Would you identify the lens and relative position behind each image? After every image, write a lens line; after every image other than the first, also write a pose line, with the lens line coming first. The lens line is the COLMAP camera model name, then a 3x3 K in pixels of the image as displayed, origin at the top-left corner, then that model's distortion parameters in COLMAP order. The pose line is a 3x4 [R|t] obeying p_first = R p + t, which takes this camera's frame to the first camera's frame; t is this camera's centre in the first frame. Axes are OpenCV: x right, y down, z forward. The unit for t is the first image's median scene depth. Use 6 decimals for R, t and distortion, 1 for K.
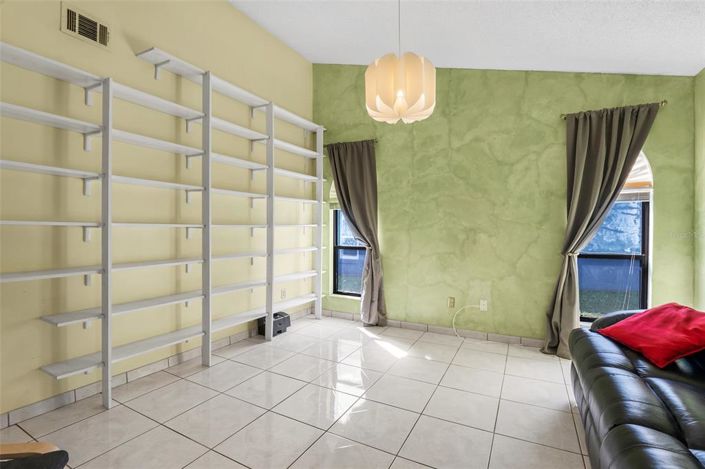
lens RADIAL K [[321.8, 0, 355.1], [0, 321.8, 234.5], [0, 0, 1]] dist [-0.037953, 0.002396]
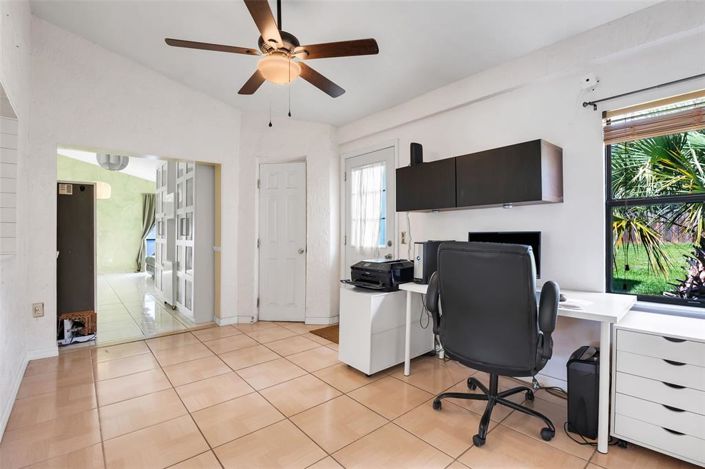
lens RADIAL K [[321.8, 0, 354.9], [0, 321.8, 232.3], [0, 0, 1]] dist [-0.037953, 0.002396]
pose [[0.361073, -0.002195, 0.932535, -1.435883], [0.001407, 0.999997, 0.001809, -0.007628], [-0.932536, 0.000658, 0.361076, -2.007932]]
